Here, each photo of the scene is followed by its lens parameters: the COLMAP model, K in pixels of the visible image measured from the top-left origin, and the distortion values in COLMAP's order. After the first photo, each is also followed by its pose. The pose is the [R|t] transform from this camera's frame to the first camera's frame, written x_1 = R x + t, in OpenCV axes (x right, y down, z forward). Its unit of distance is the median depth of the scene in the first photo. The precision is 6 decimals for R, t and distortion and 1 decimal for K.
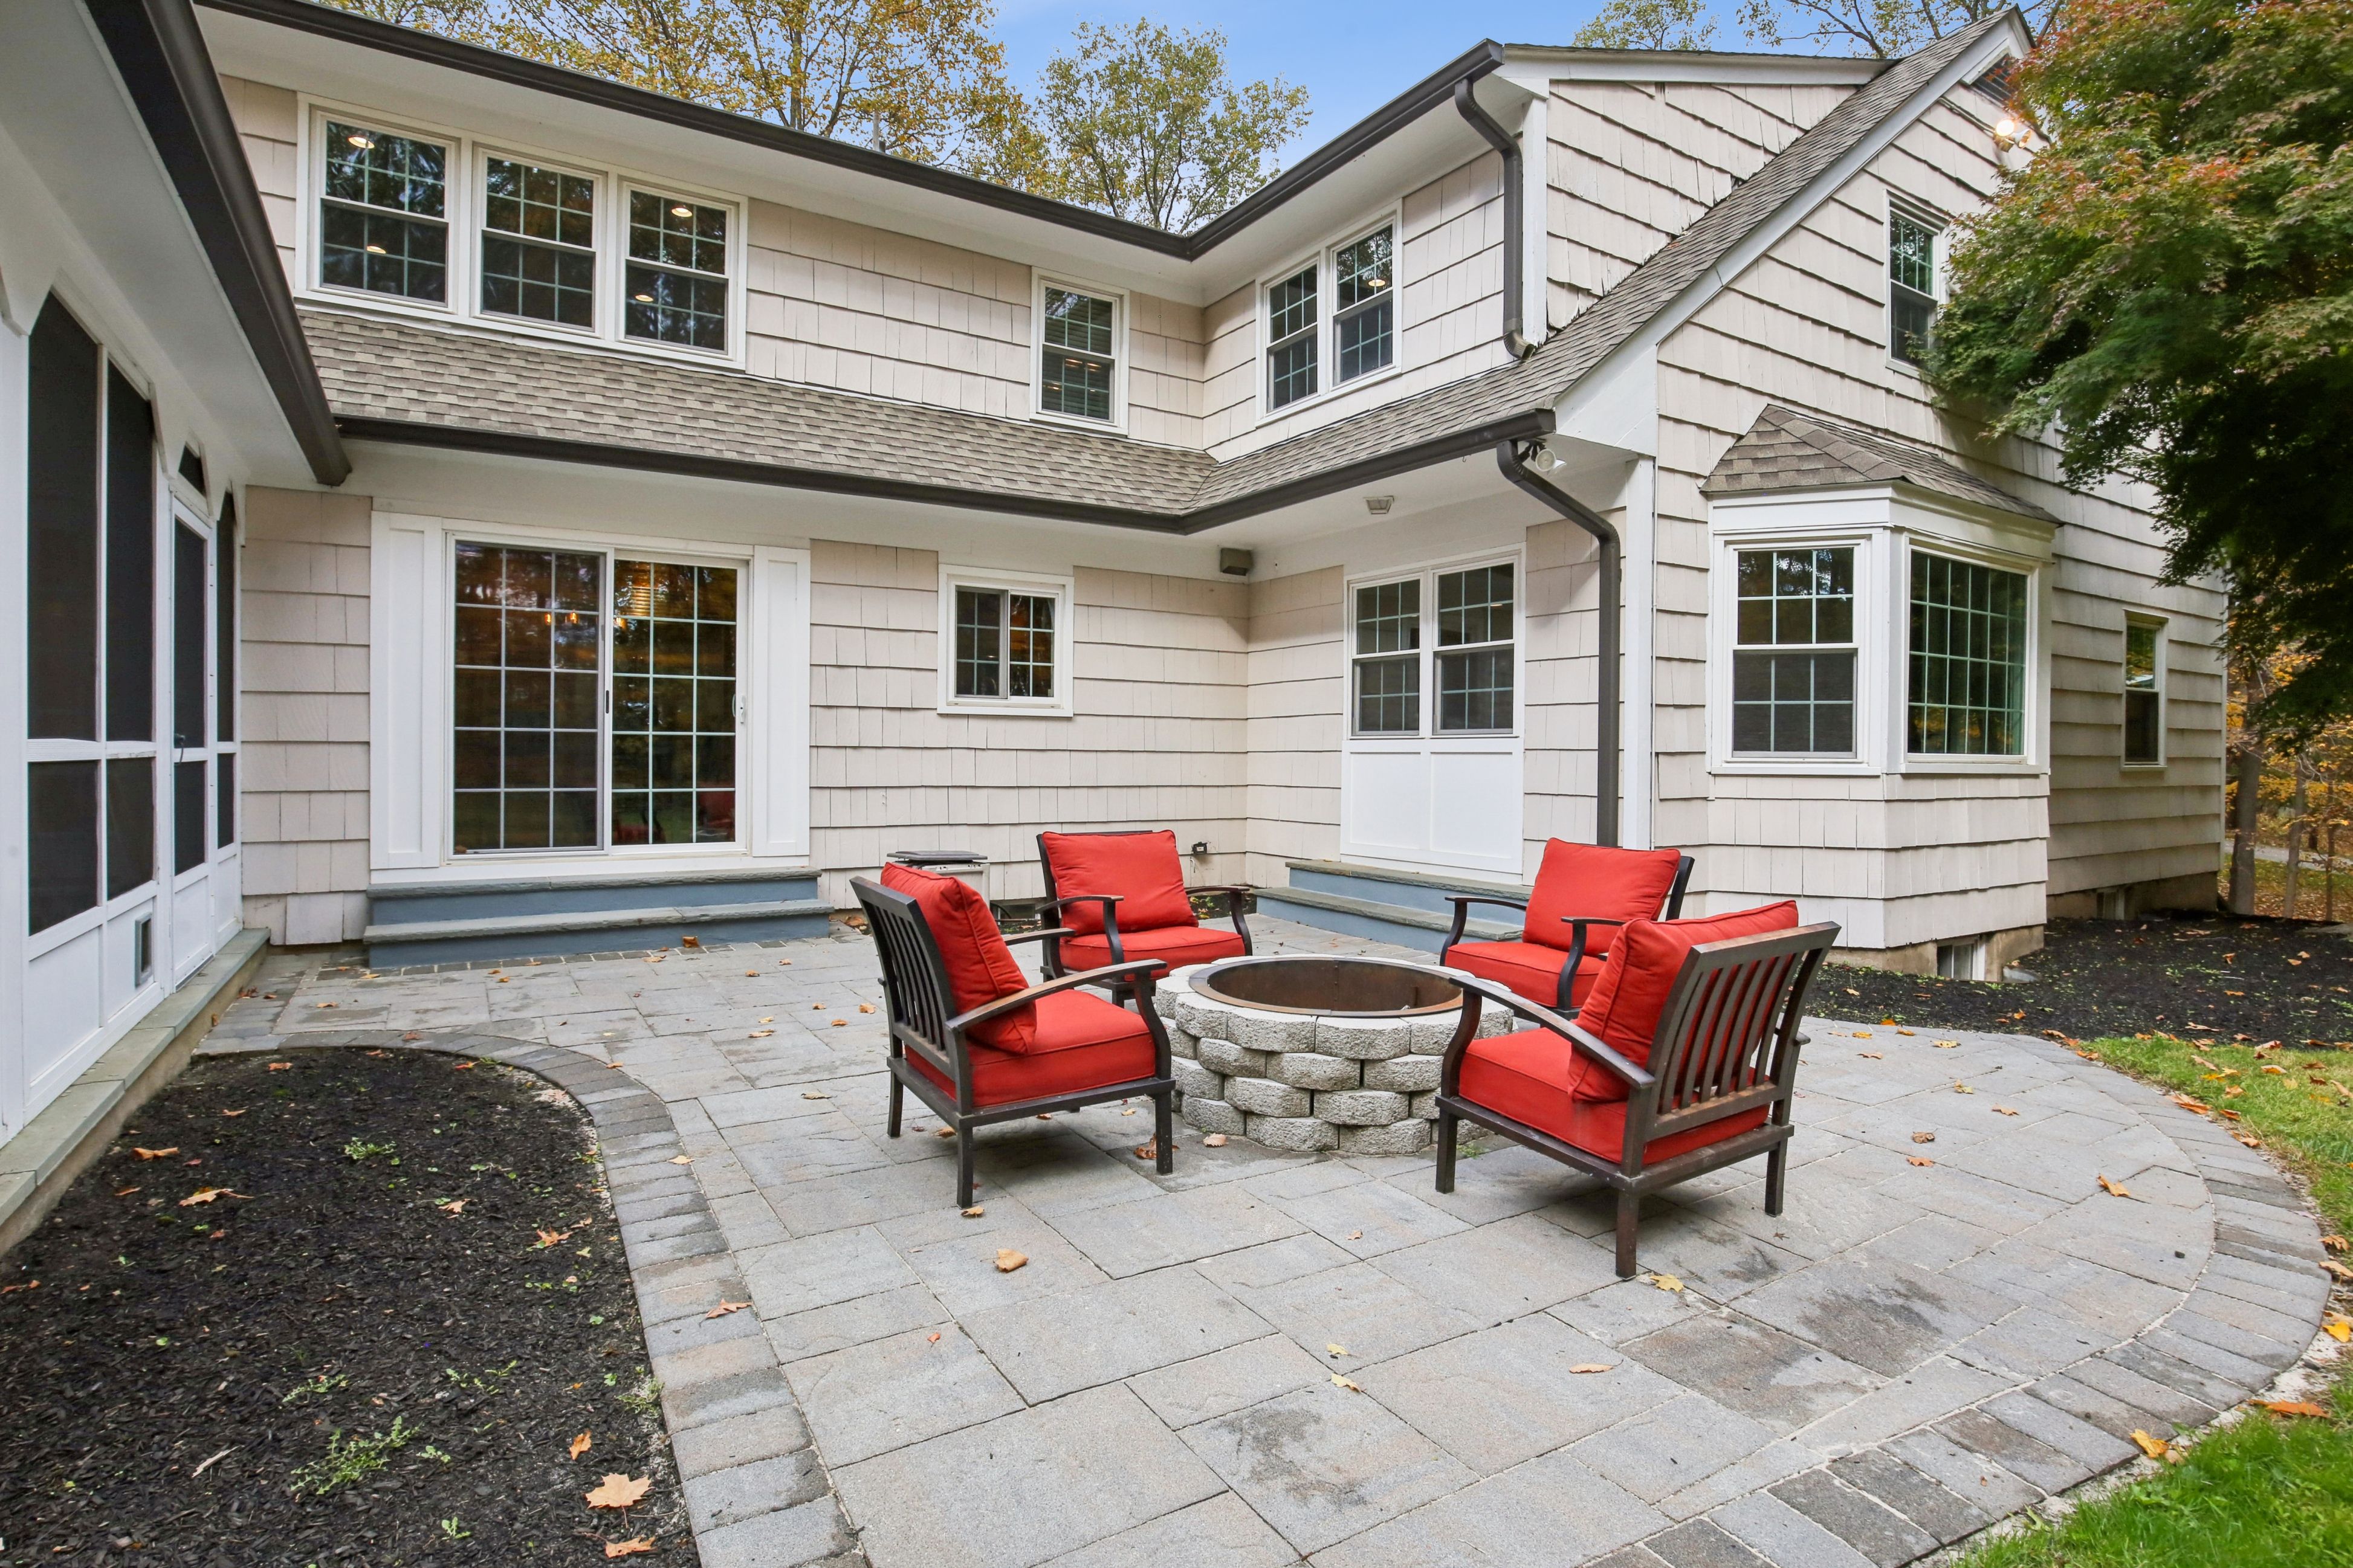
lens RADIAL K [[1189.3, 0, 1182.2], [0, 1189.3, 750.5], [0, 0, 1]] dist [-0.062610, 0.000022]
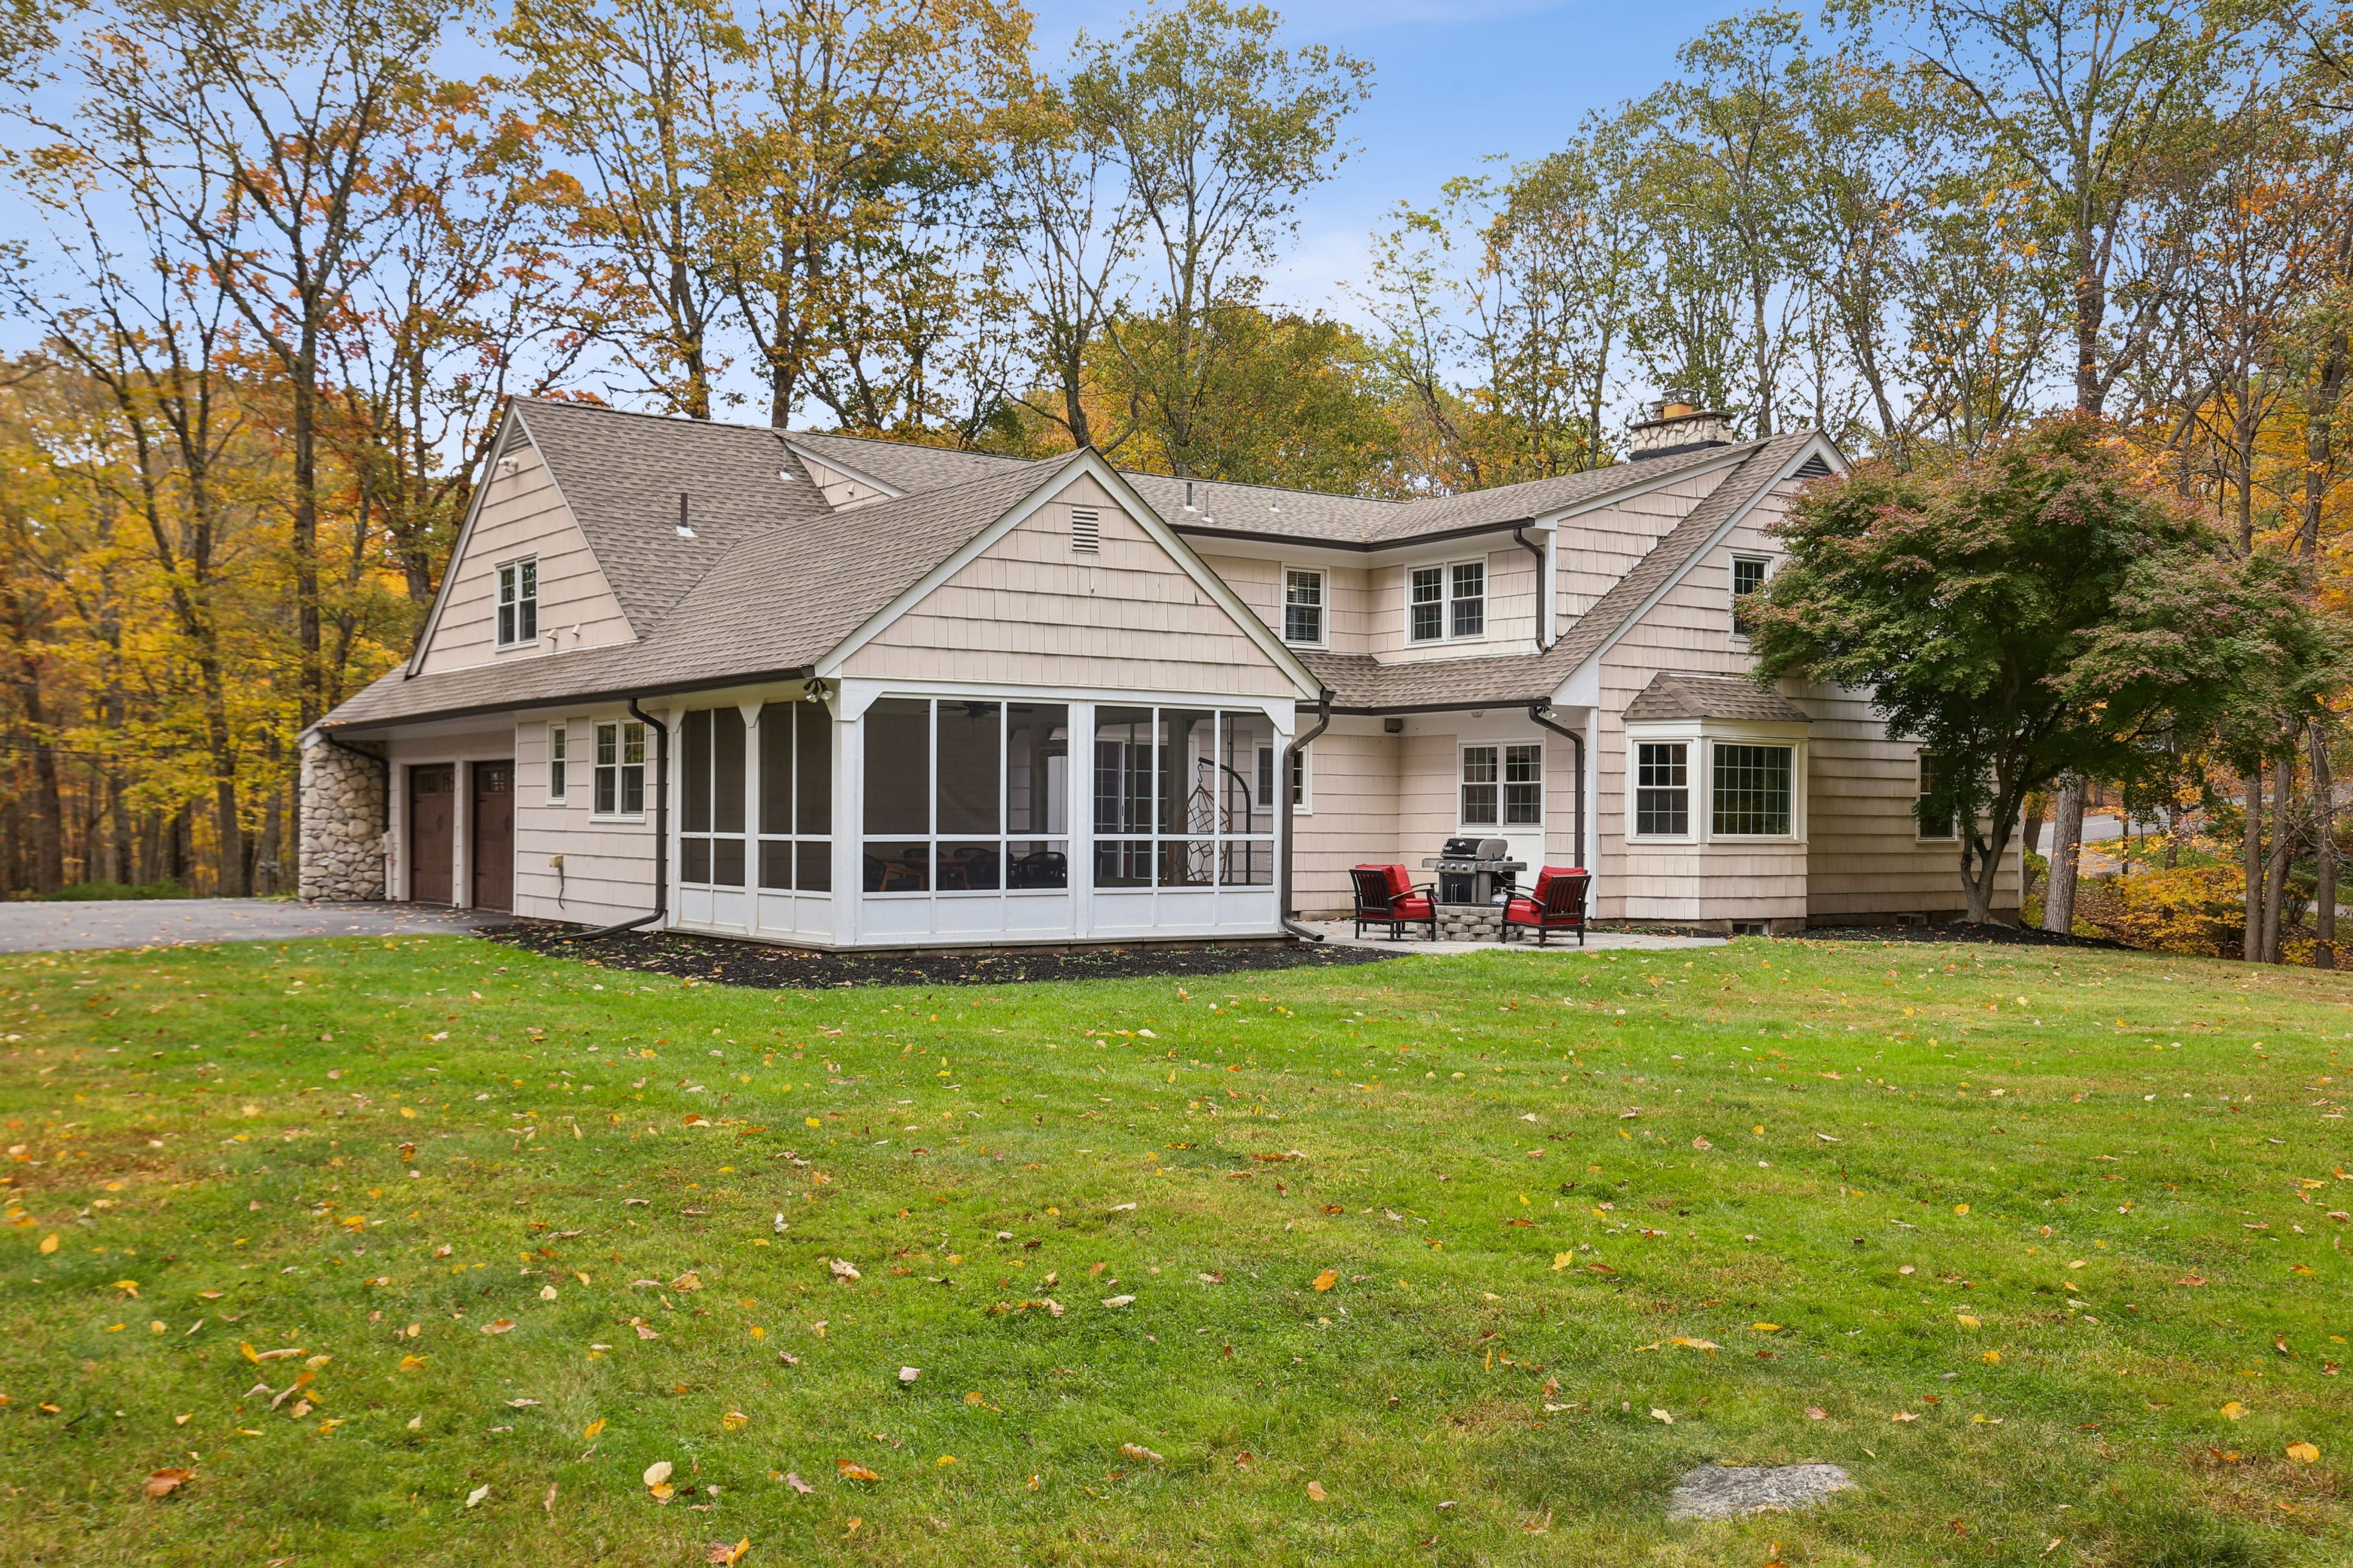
lens RADIAL K [[2222.9, 0, 1176.5], [0, 2222.9, 784.0], [0, 0, 1]] dist [0.042413, -0.006854]
pose [[0.998659, -0.003842, 0.051618, -0.599549], [0.004663, 0.999864, -0.015794, -0.029505], [-0.051551, 0.016014, 0.998542, -3.057213]]
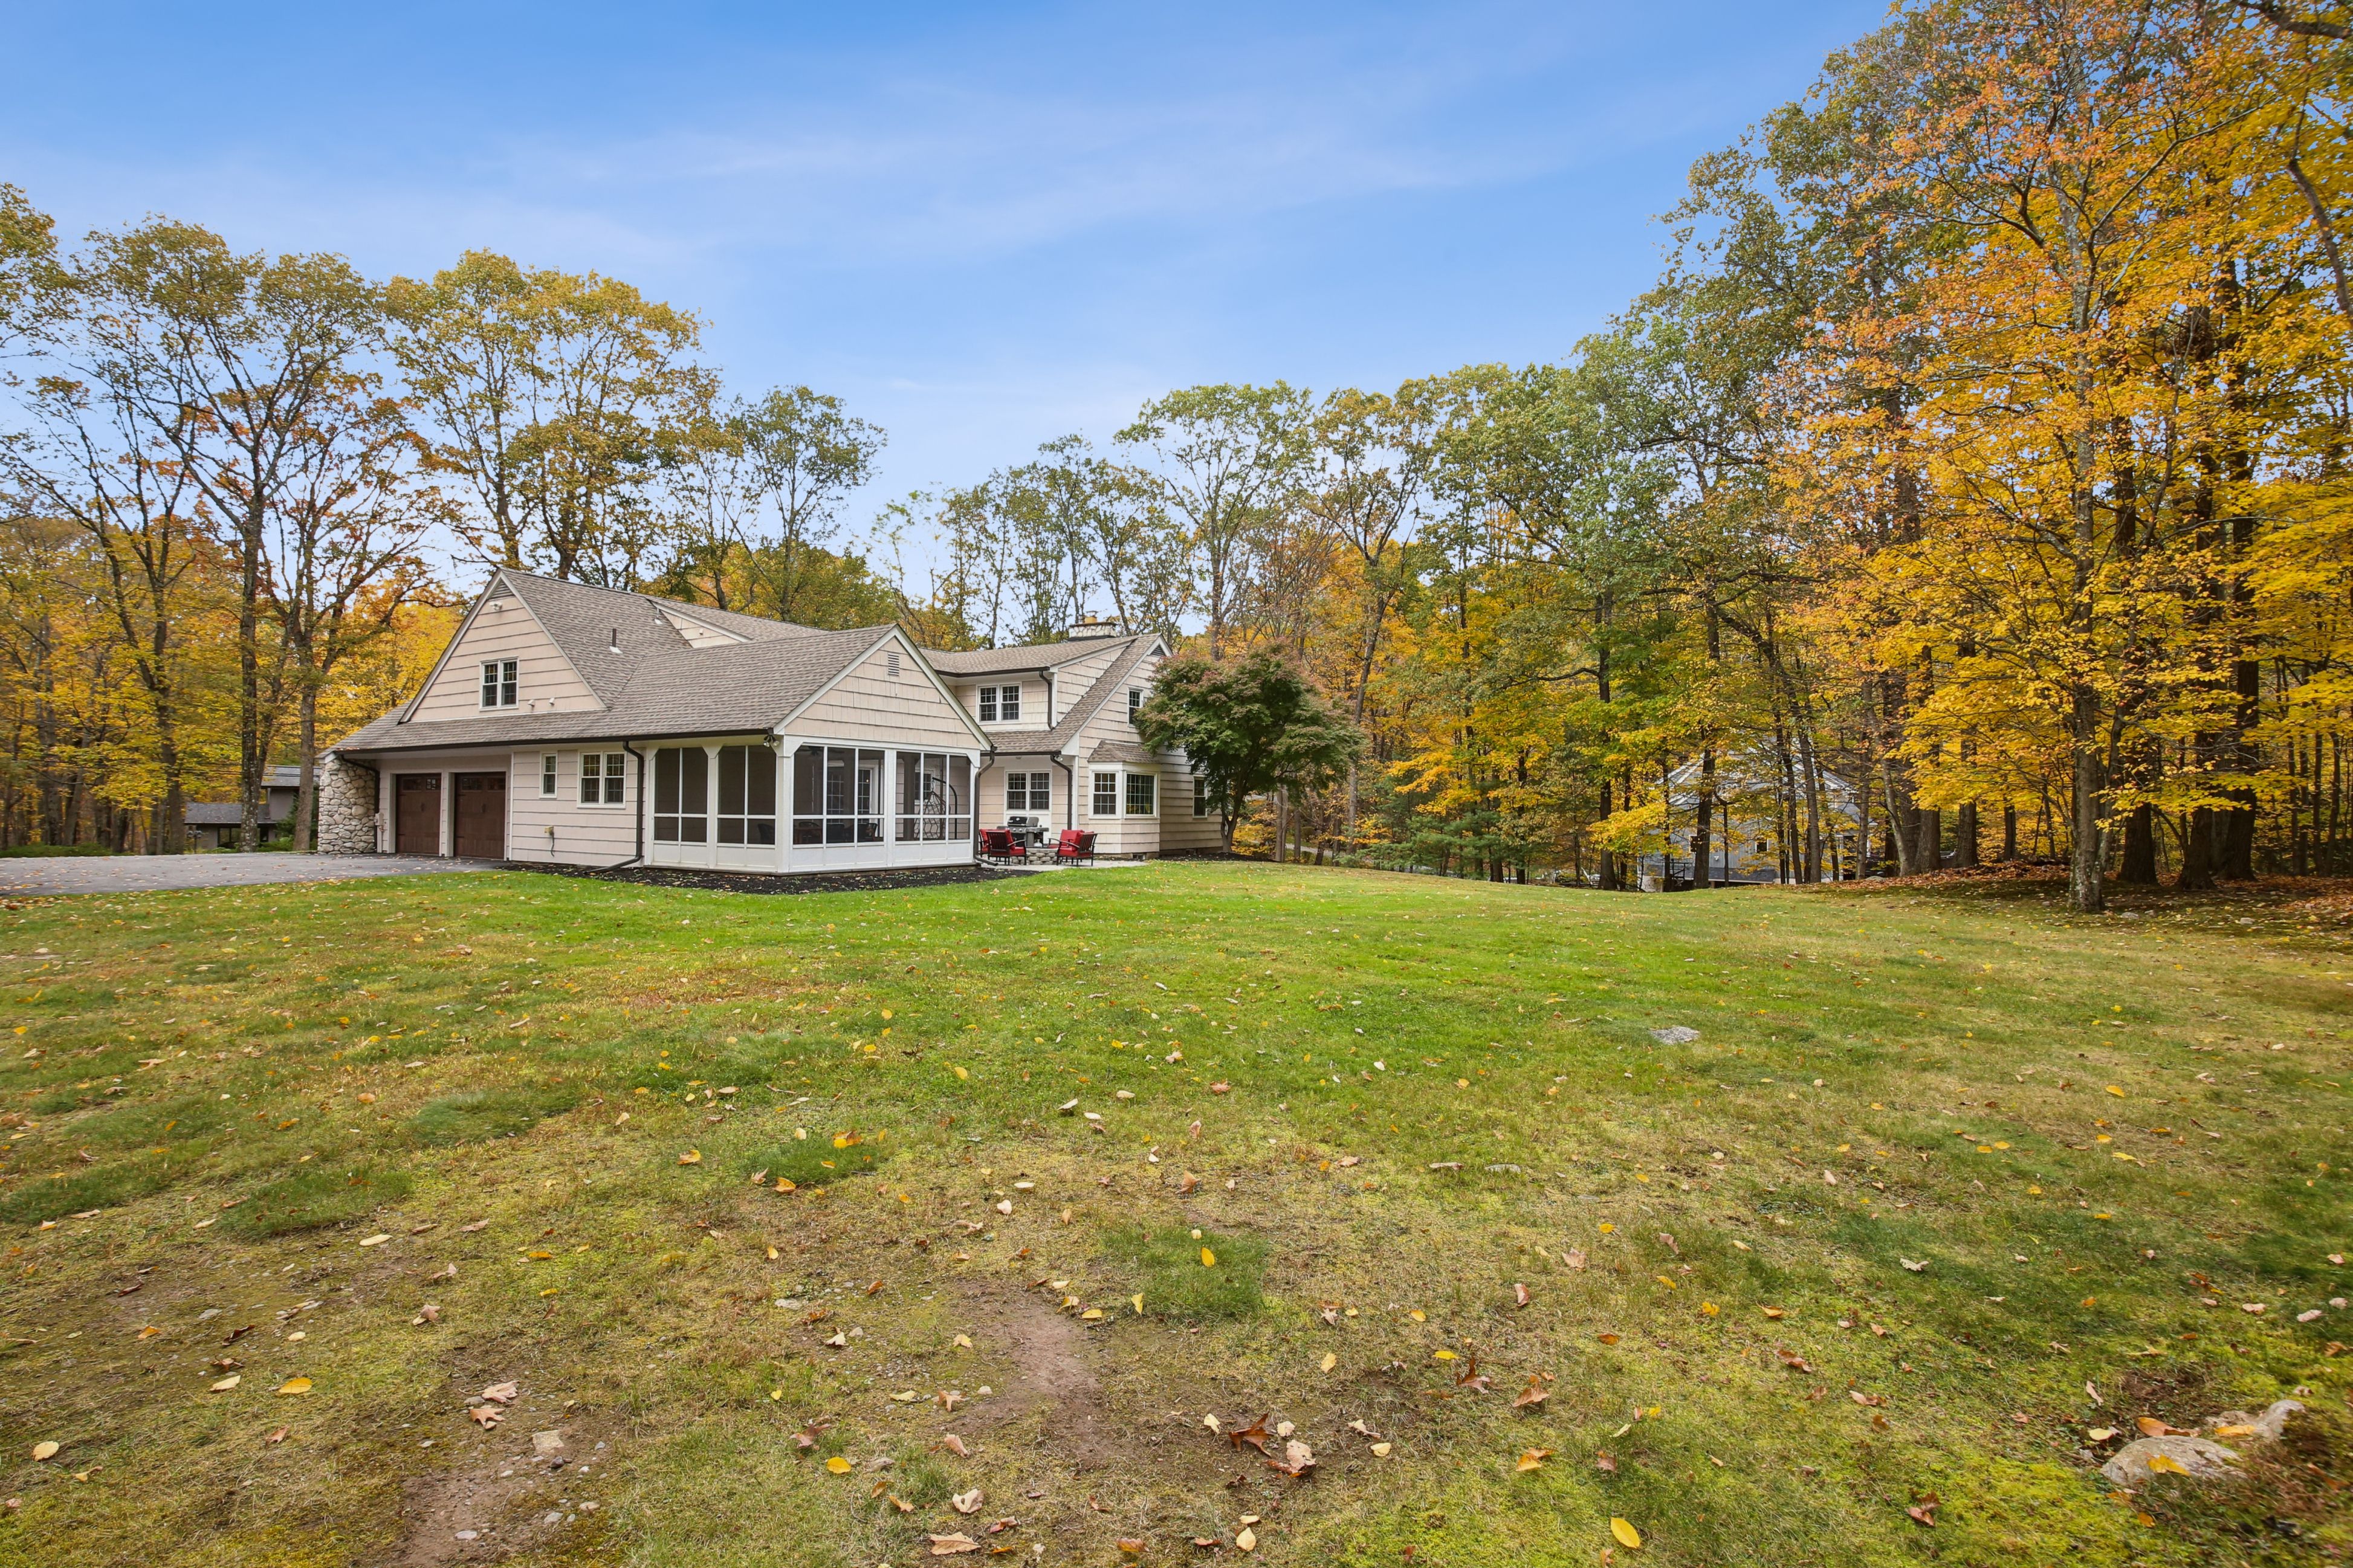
lens RADIAL K [[1096.5, 0, 1191.2], [0, 1096.5, 775.8], [0, 0, 1]] dist [-0.031609, 0.000037]
pose [[0.882336, 0.010819, 0.470496, -1.257024], [0.001762, 0.999653, -0.026293, -0.036051], [-0.470617, 0.024028, 0.882010, -3.068851]]
